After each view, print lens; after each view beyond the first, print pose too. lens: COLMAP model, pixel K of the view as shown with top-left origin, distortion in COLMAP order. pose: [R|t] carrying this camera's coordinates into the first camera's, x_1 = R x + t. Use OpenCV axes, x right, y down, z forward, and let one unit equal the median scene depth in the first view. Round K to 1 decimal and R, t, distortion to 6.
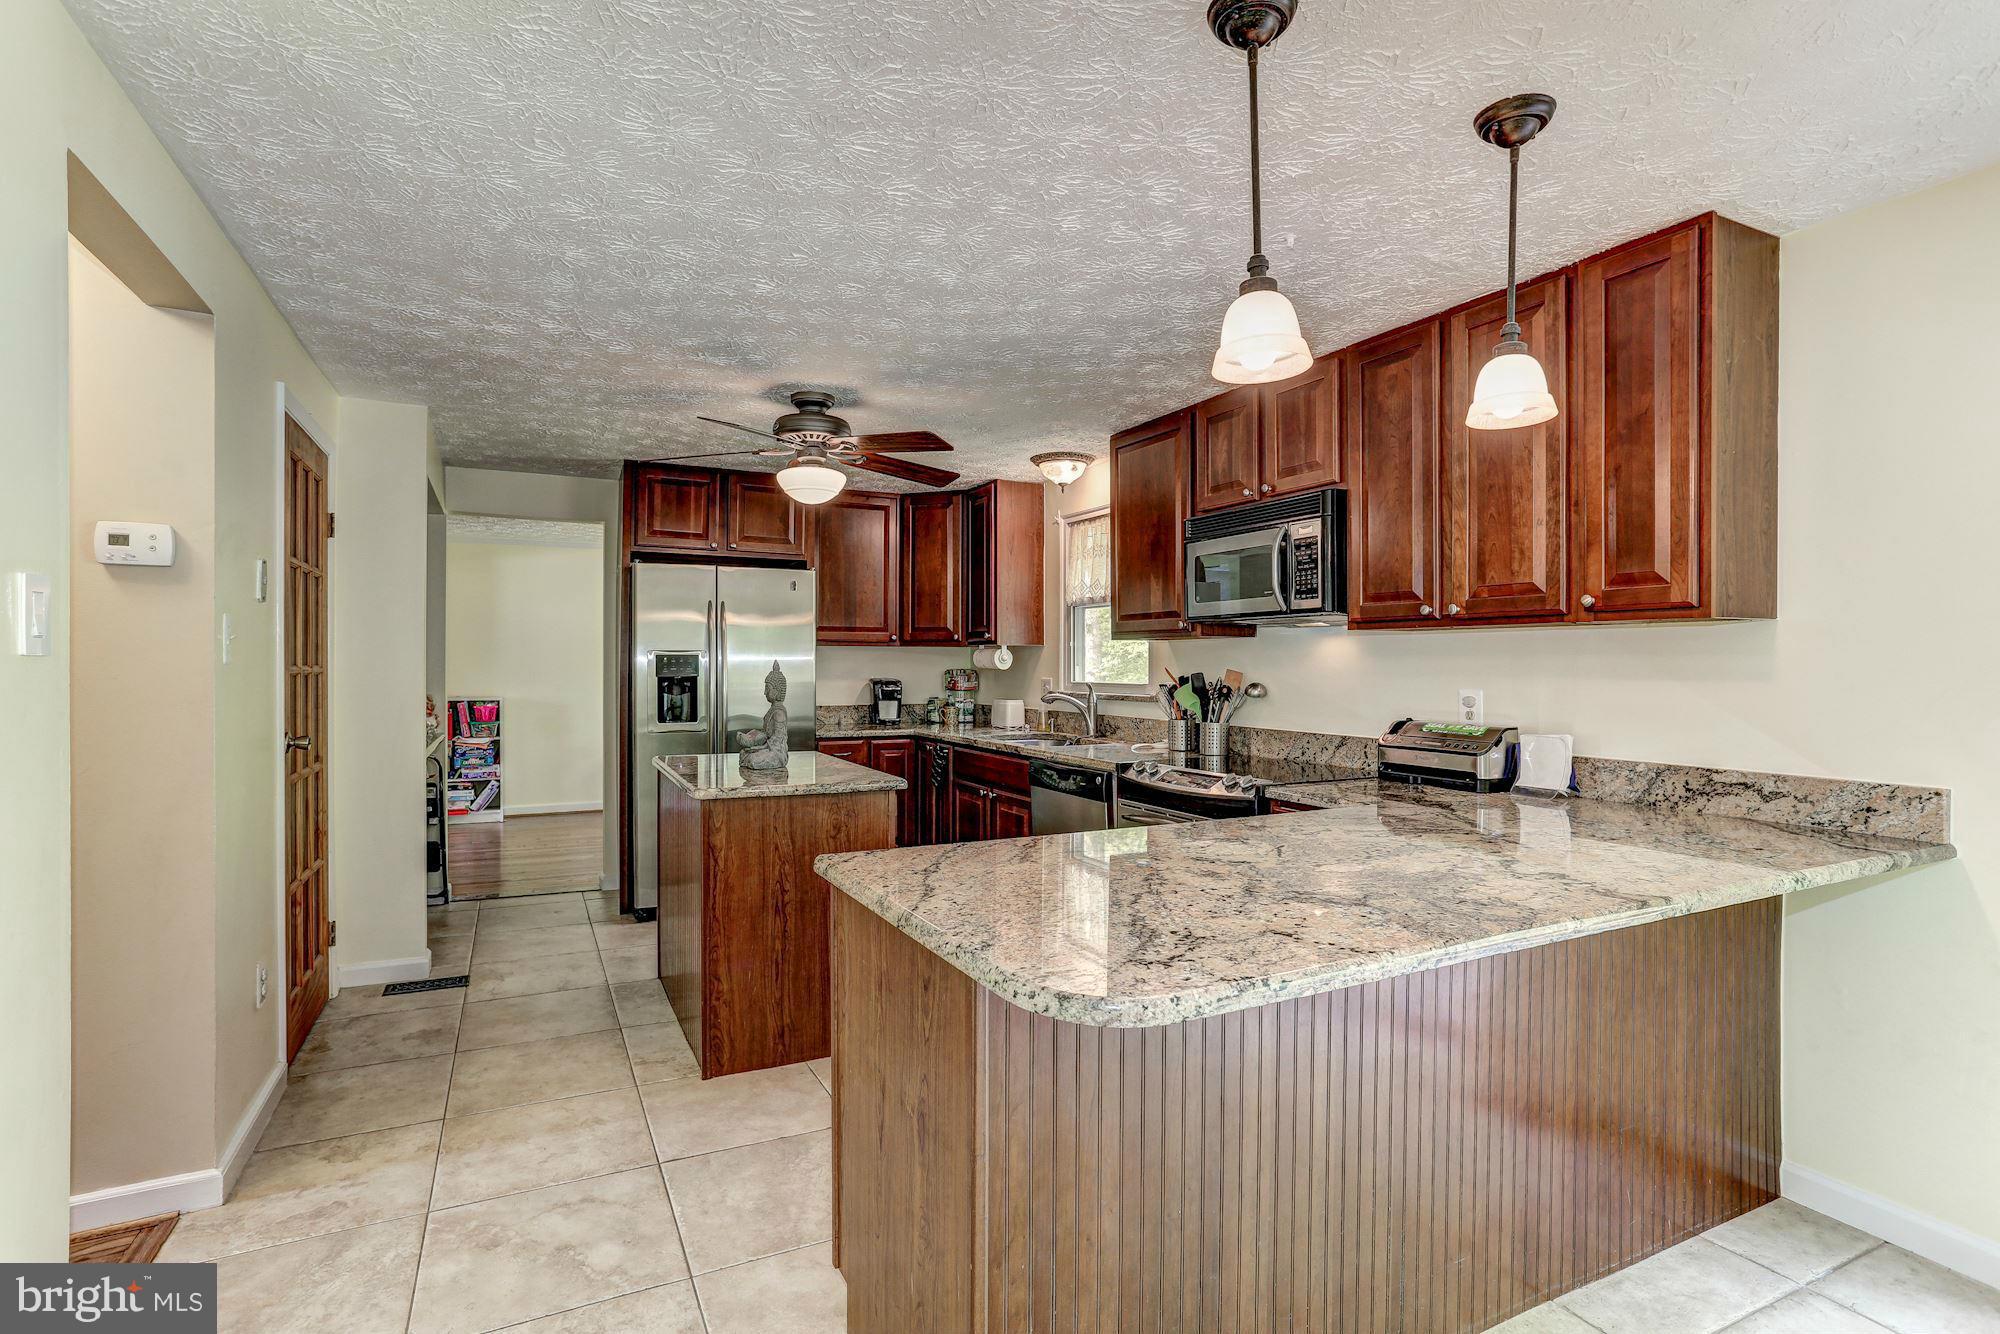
lens RADIAL K [[978.1, 0, 982.8], [0, 978.1, 661.2], [0, 0, 1]] dist [-0.040346, 0.026069]
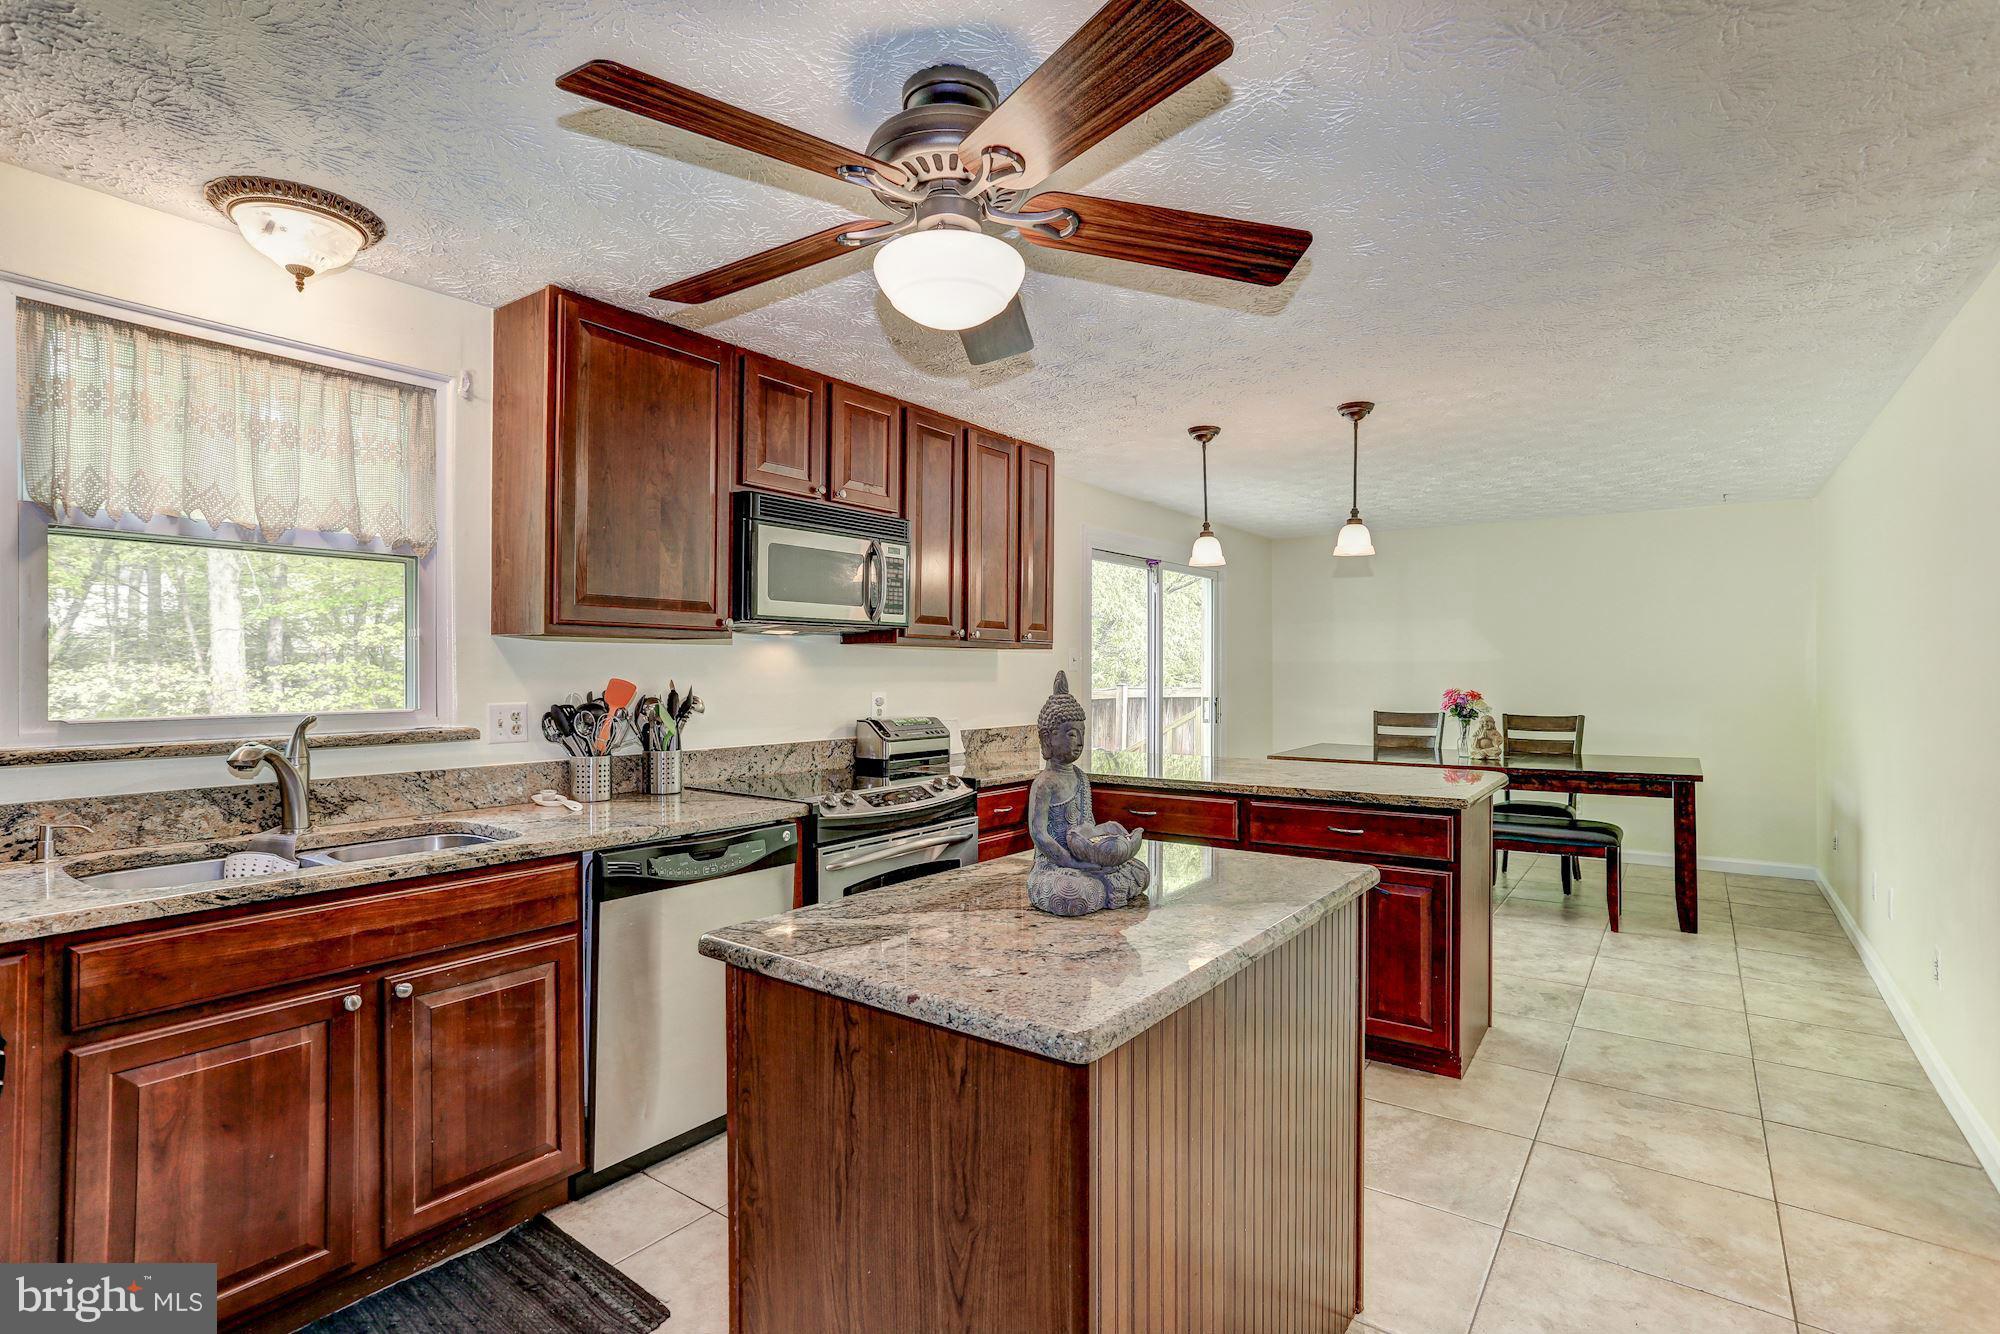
lens RADIAL K [[978.1, 0, 994.2], [0, 978.1, 673.9], [0, 0, 1]] dist [-0.040346, 0.026069]
pose [[-0.467878, -0.007660, 0.883760, -0.573127], [-0.004888, 0.999970, 0.006080, -0.002767], [-0.883780, -0.001475, -0.467901, 1.166904]]
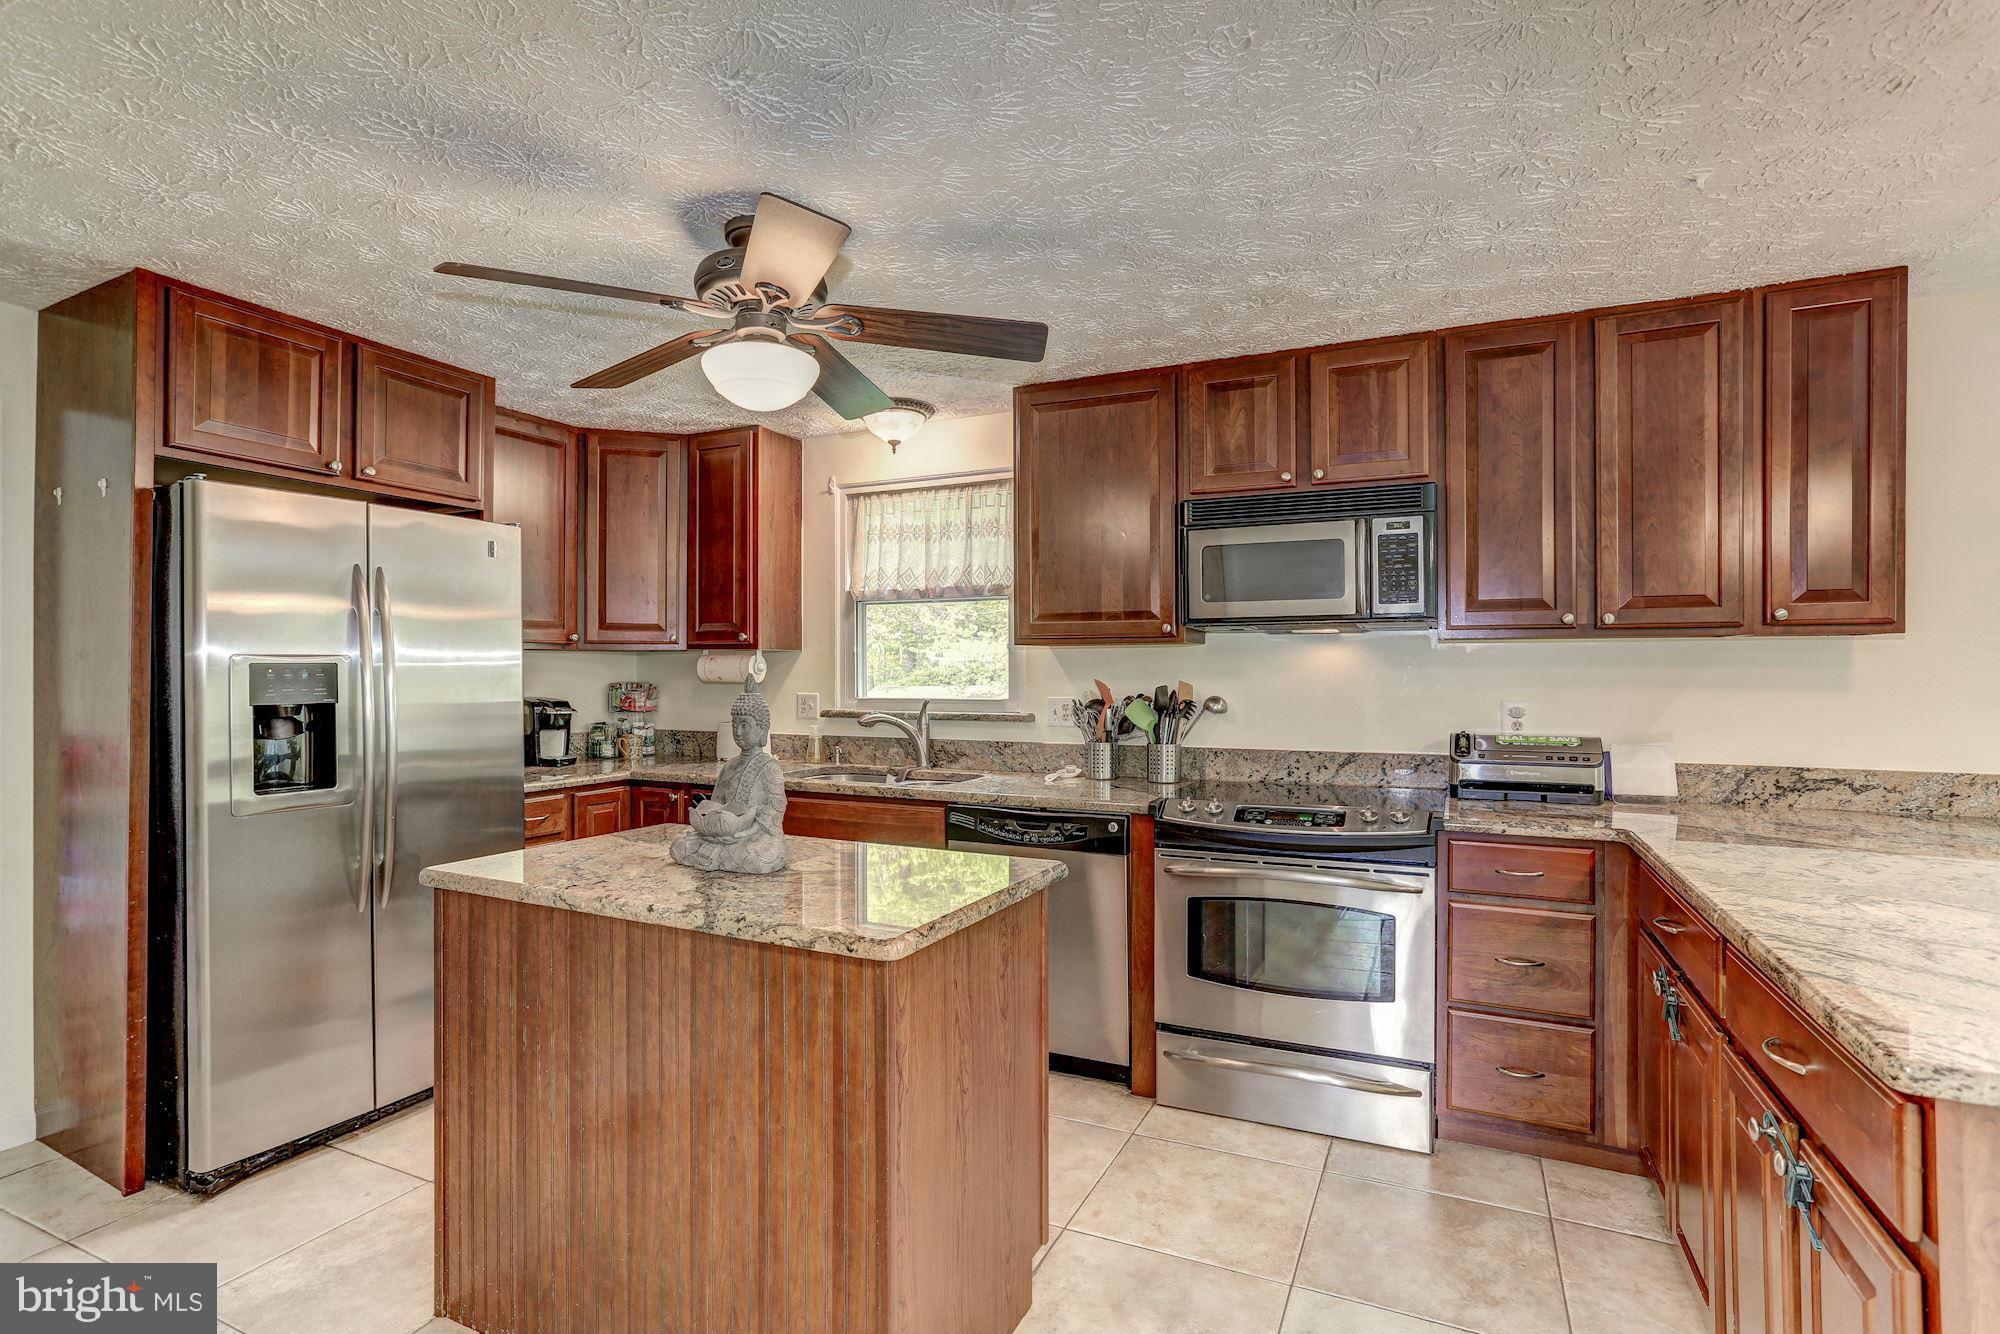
lens RADIAL K [[978.1, 0, 996.6], [0, 978.1, 661.8], [0, 0, 1]] dist [-0.040346, 0.026069]
pose [[0.783240, 0.002595, 0.621714, -0.420499], [0.001568, 0.999980, -0.006149, -0.003753], [-0.621718, 0.005791, 0.783220, 0.438471]]
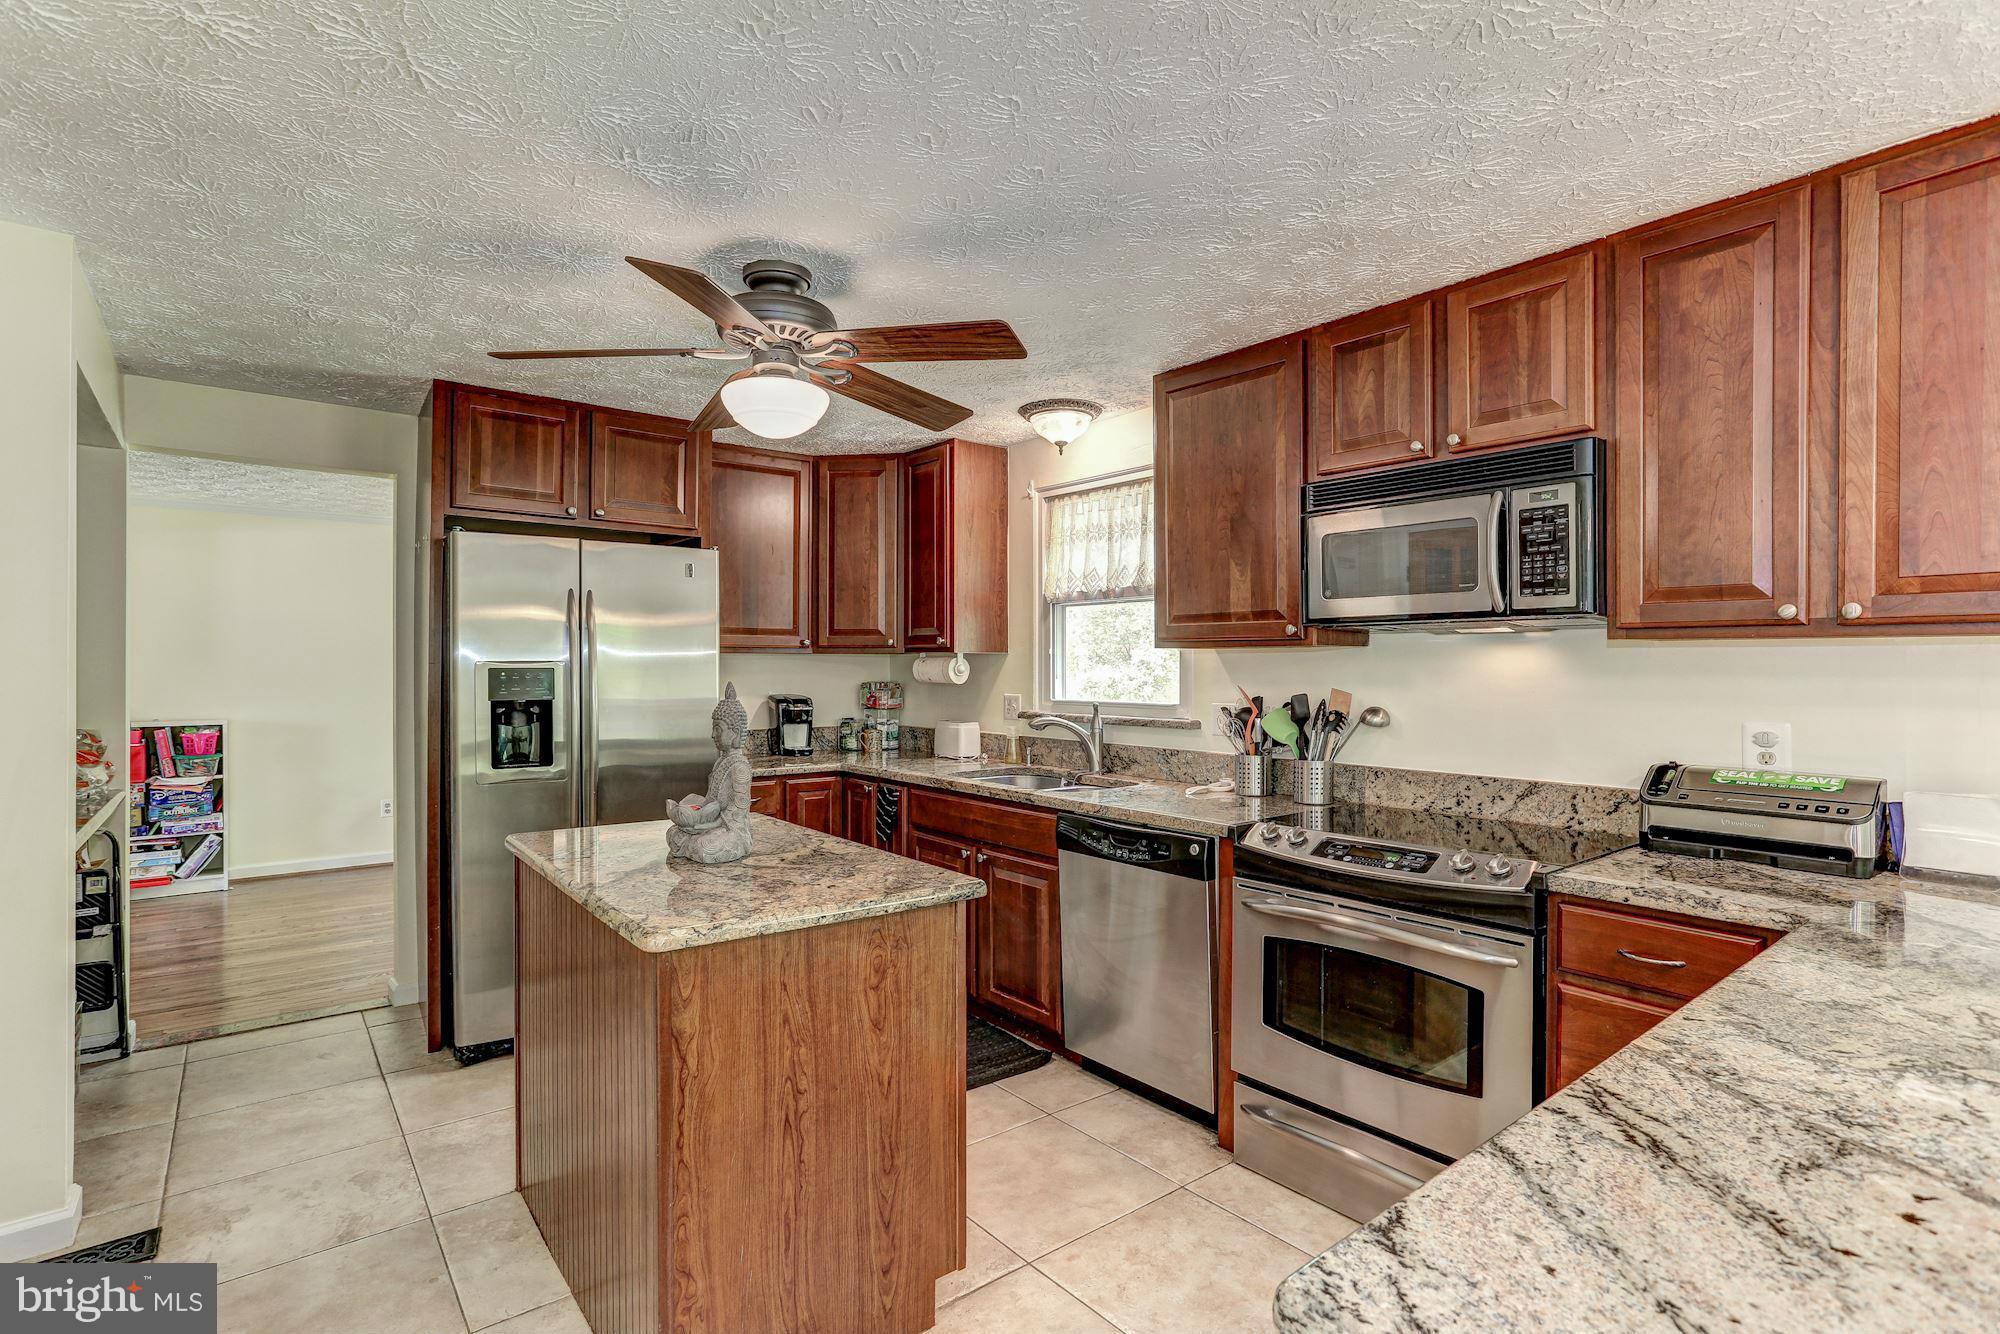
lens RADIAL K [[978.1, 0, 990.6], [0, 978.1, 663.3], [0, 0, 1]] dist [-0.040346, 0.026069]
pose [[0.977463, -0.000754, 0.211103, -0.168367], [0.000556, 0.999999, 0.000999, -0.012588], [-0.211104, -0.000859, 0.977463, 0.332480]]
